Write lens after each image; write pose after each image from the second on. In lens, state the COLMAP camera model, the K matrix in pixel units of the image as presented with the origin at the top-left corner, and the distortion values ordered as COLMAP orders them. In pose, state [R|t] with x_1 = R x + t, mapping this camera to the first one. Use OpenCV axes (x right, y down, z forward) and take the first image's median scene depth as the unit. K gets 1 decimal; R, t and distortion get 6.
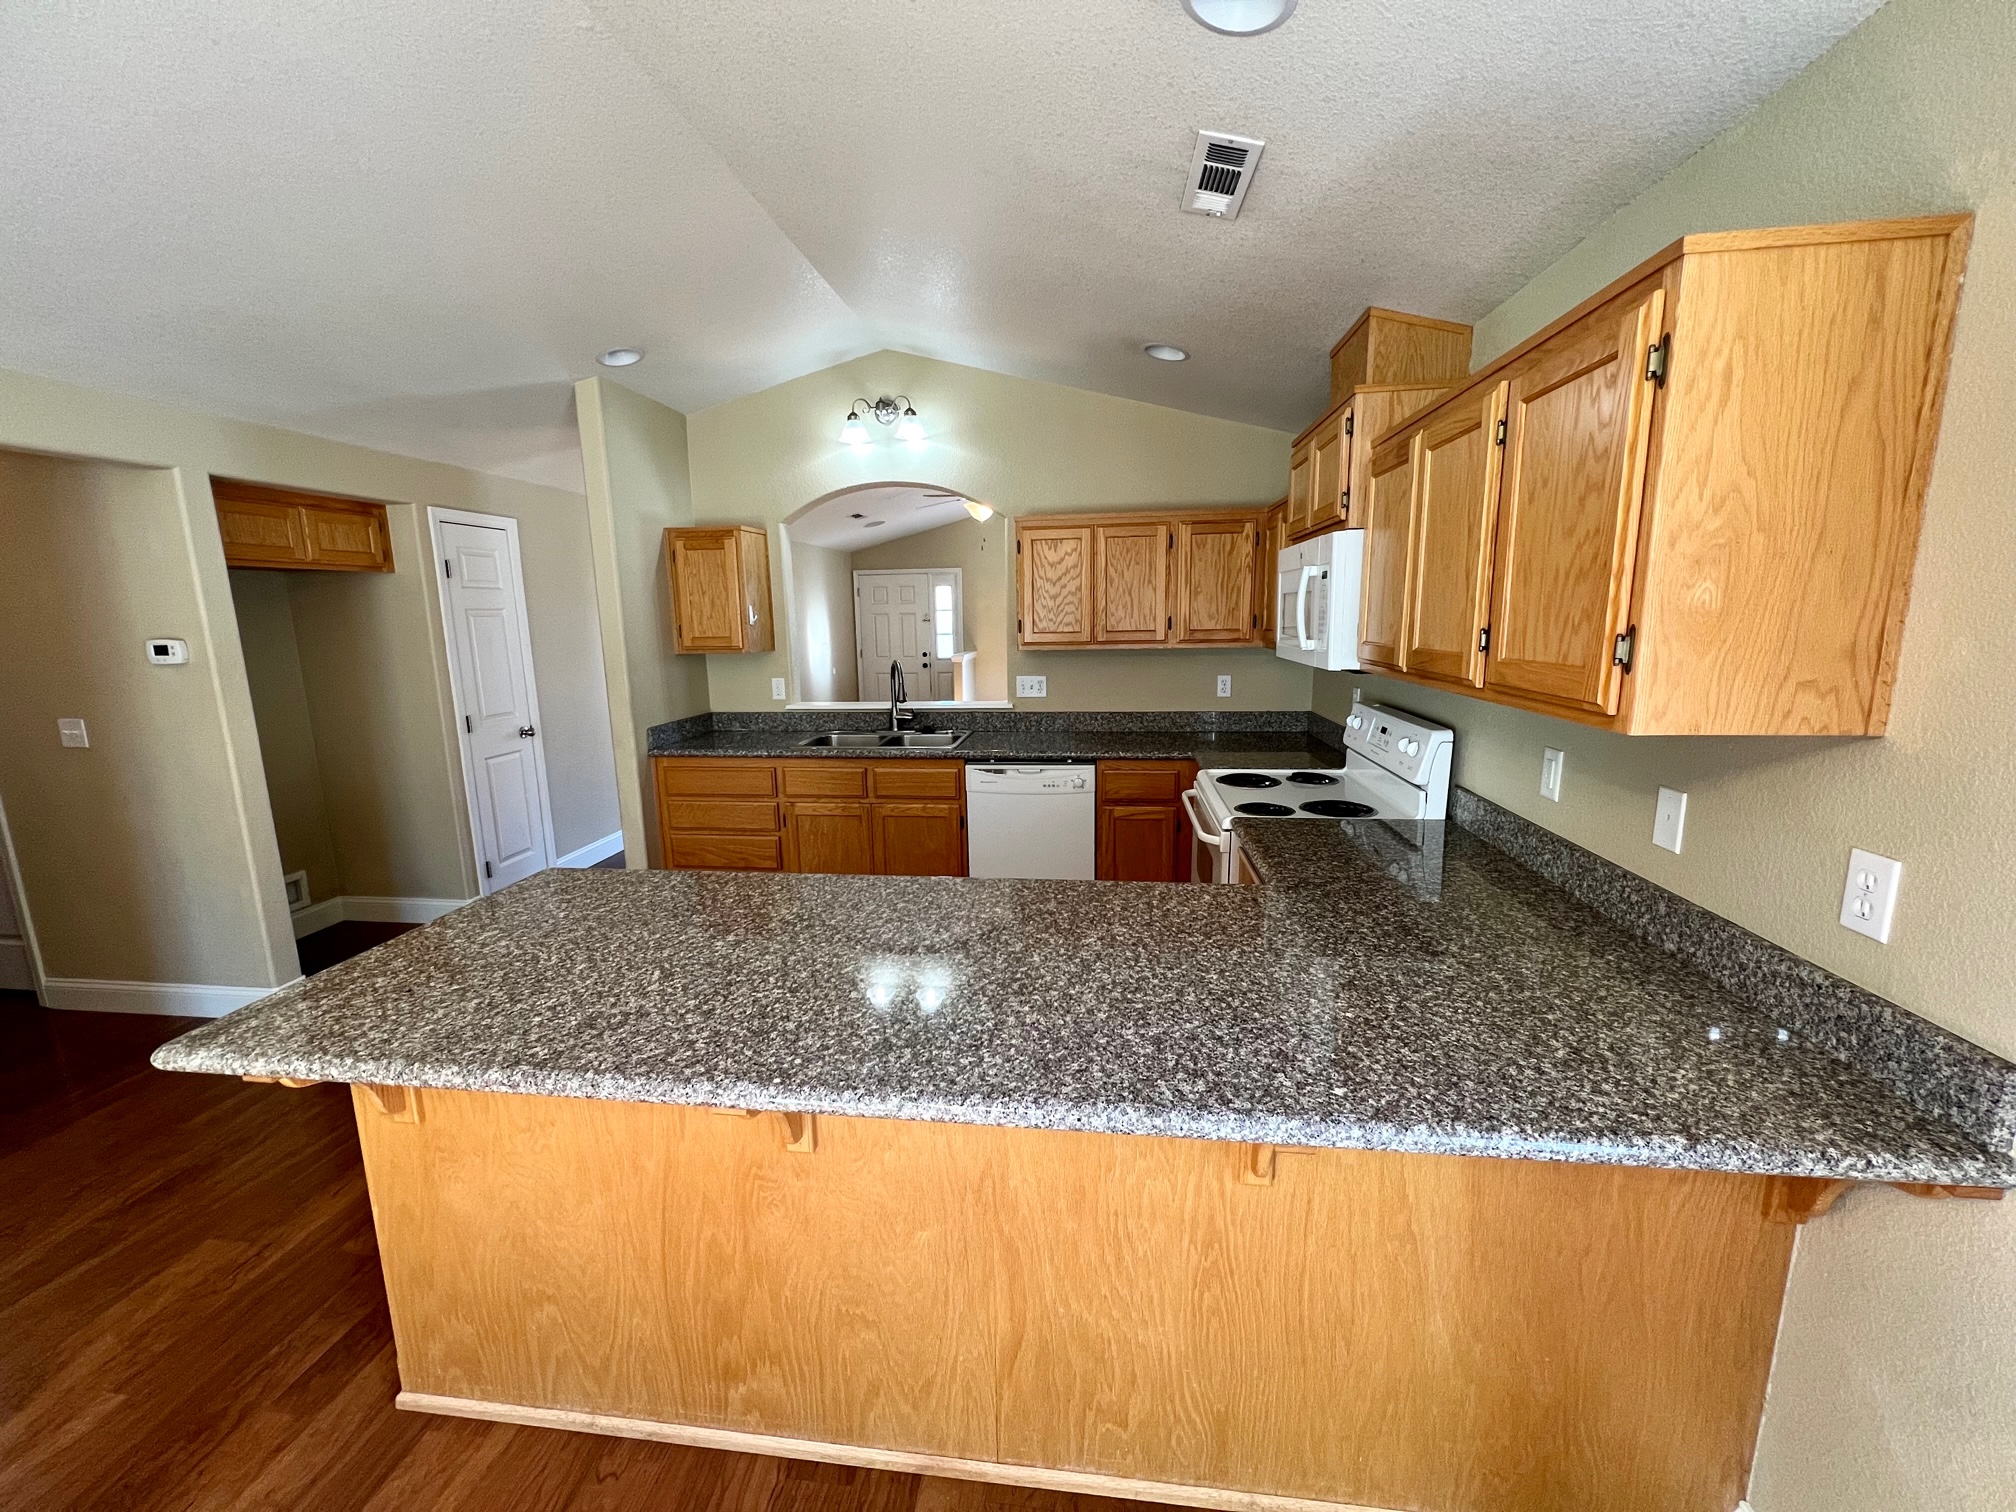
lens RADIAL K [[801.9, 0, 998.9], [0, 801.9, 754.4], [0, 0, 1]] dist [-0.000061, -0.000133]
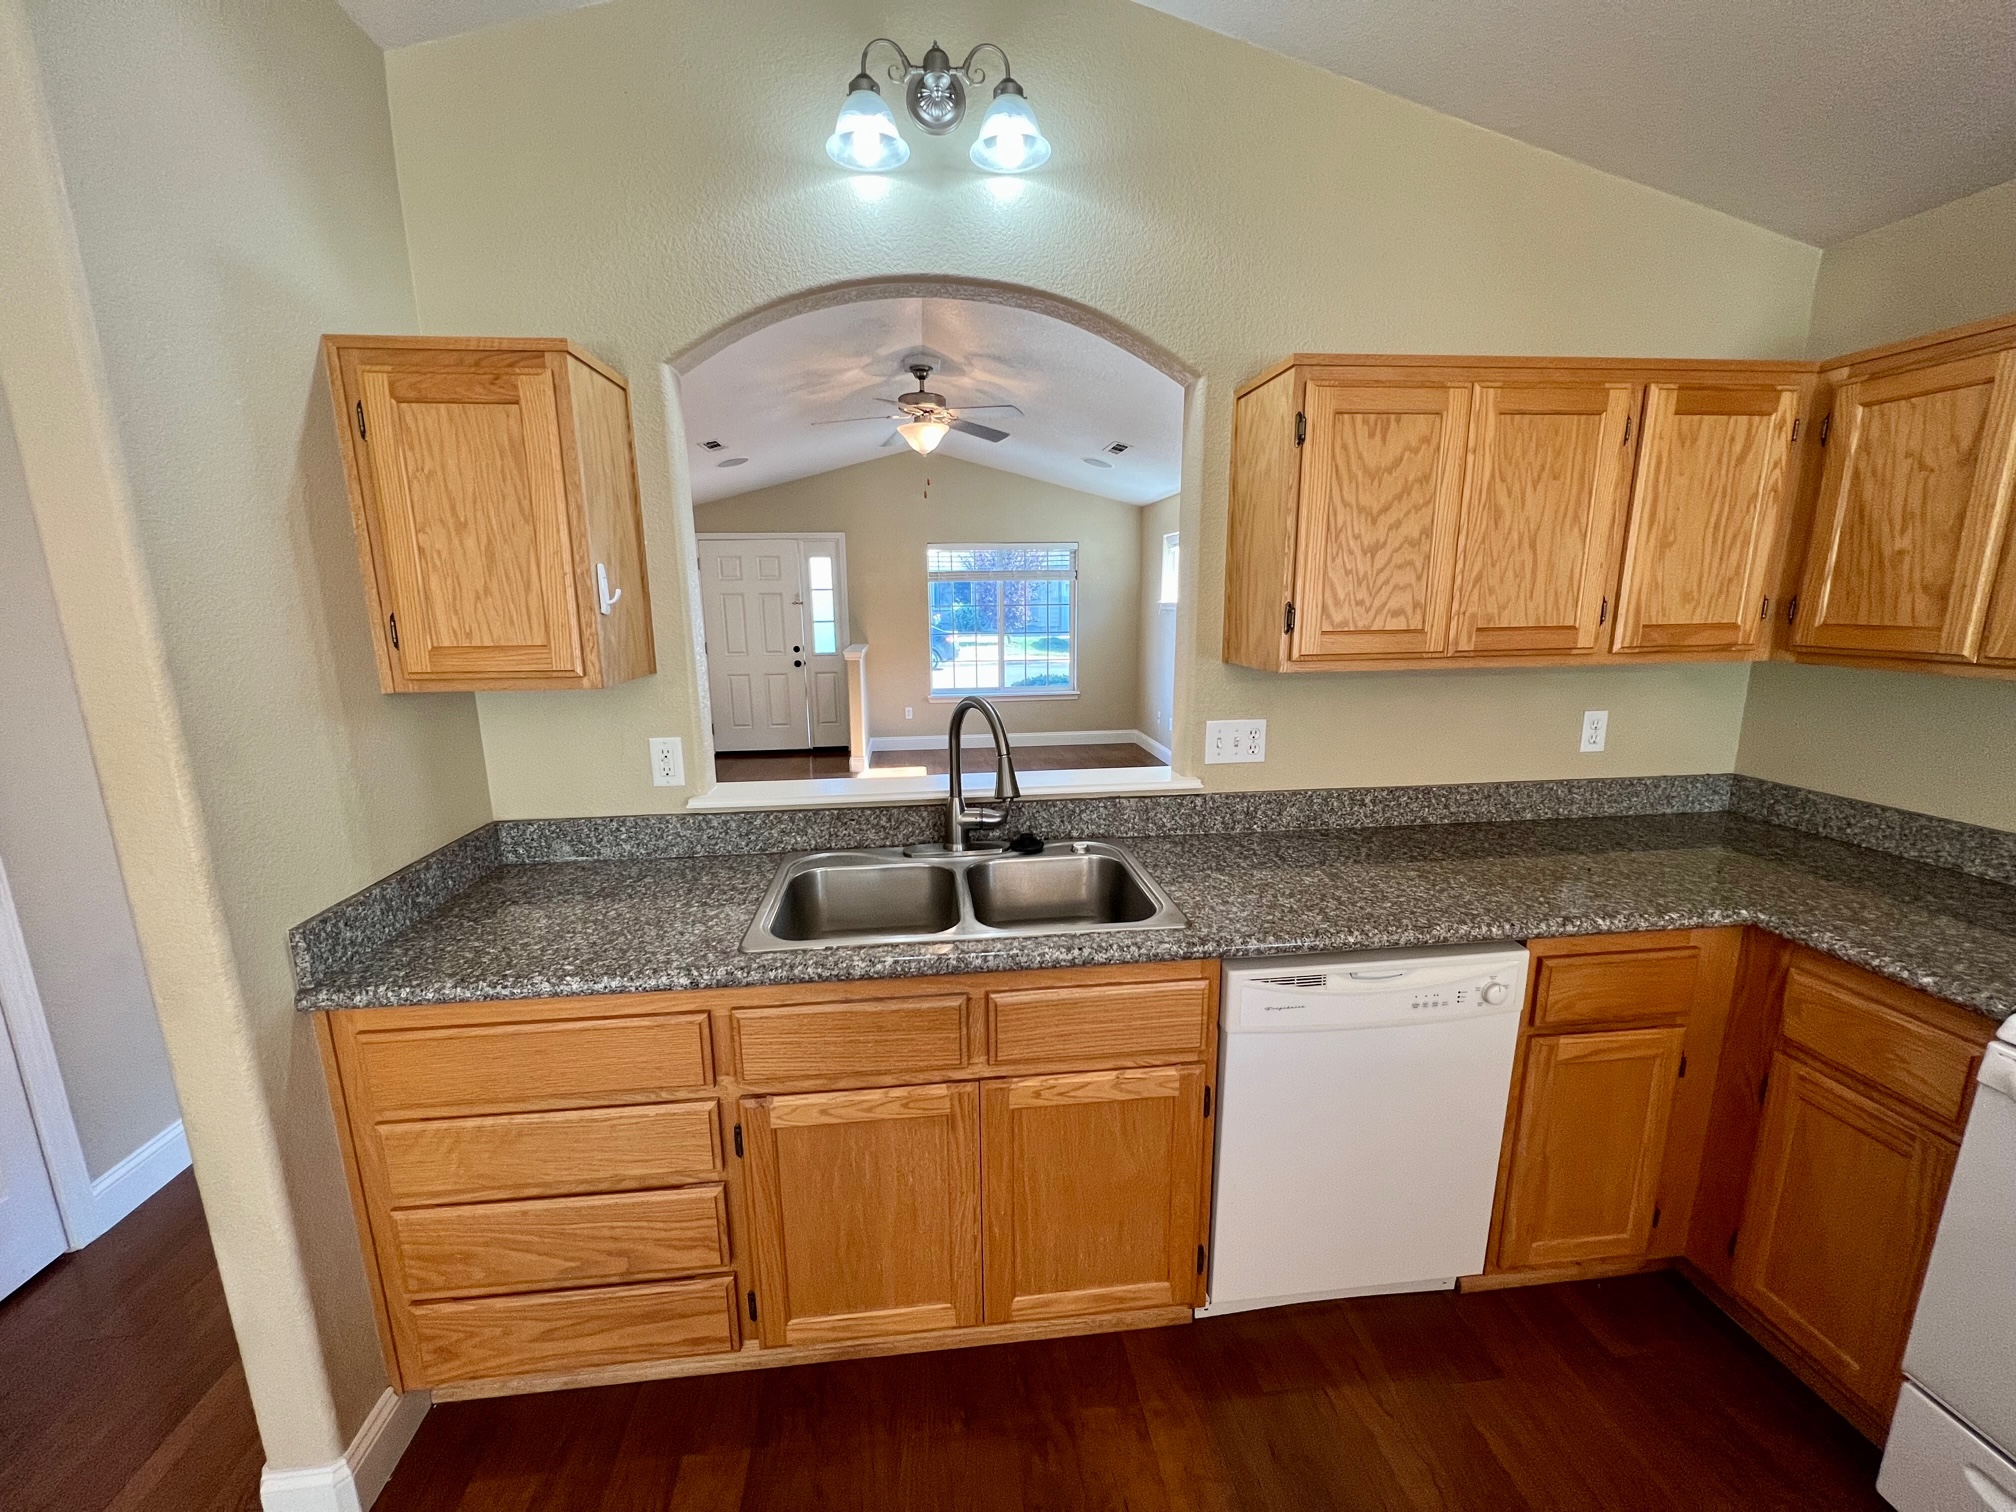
lens RADIAL K [[801.9, 0, 998.9], [0, 801.9, 754.4], [0, 0, 1]] dist [-0.000061, -0.000133]
pose [[0.972337, -0.040749, 0.230002, -0.229814], [0.036001, 0.999044, 0.024805, -0.103140], [-0.230793, -0.015838, 0.972874, 0.617974]]
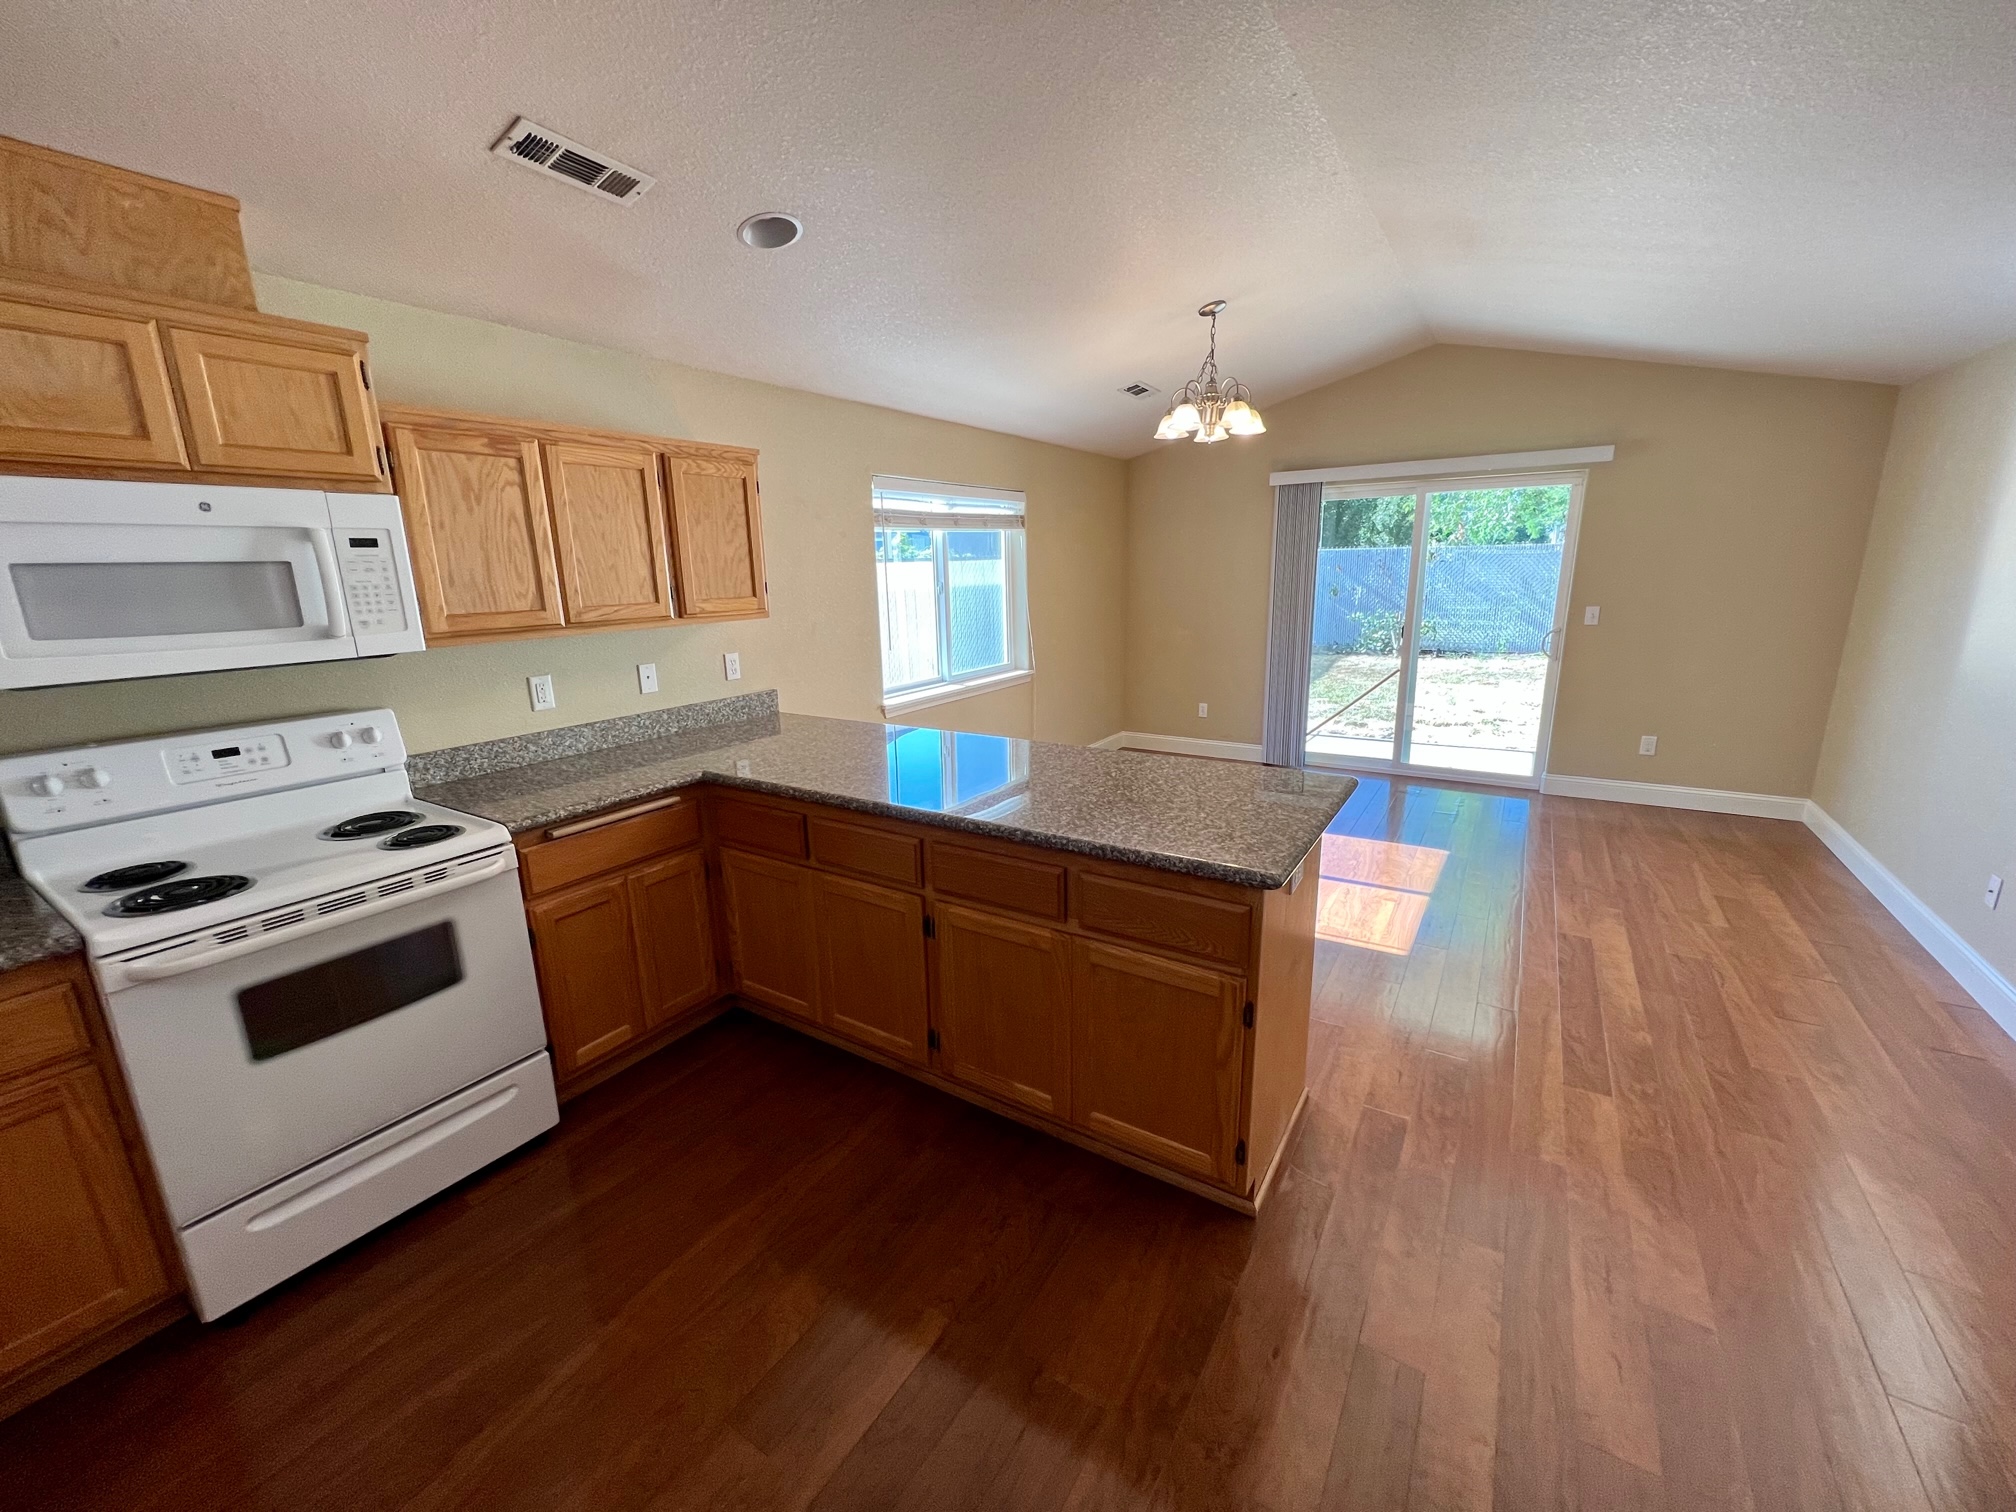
lens RADIAL K [[801.9, 0, 998.9], [0, 801.9, 754.4], [0, 0, 1]] dist [-0.000061, -0.000133]
pose [[-0.901478, -0.061652, 0.428411, -0.360191], [0.115092, 0.920024, 0.374579, -0.165672], [-0.417242, 0.386981, -0.822286, 0.957874]]
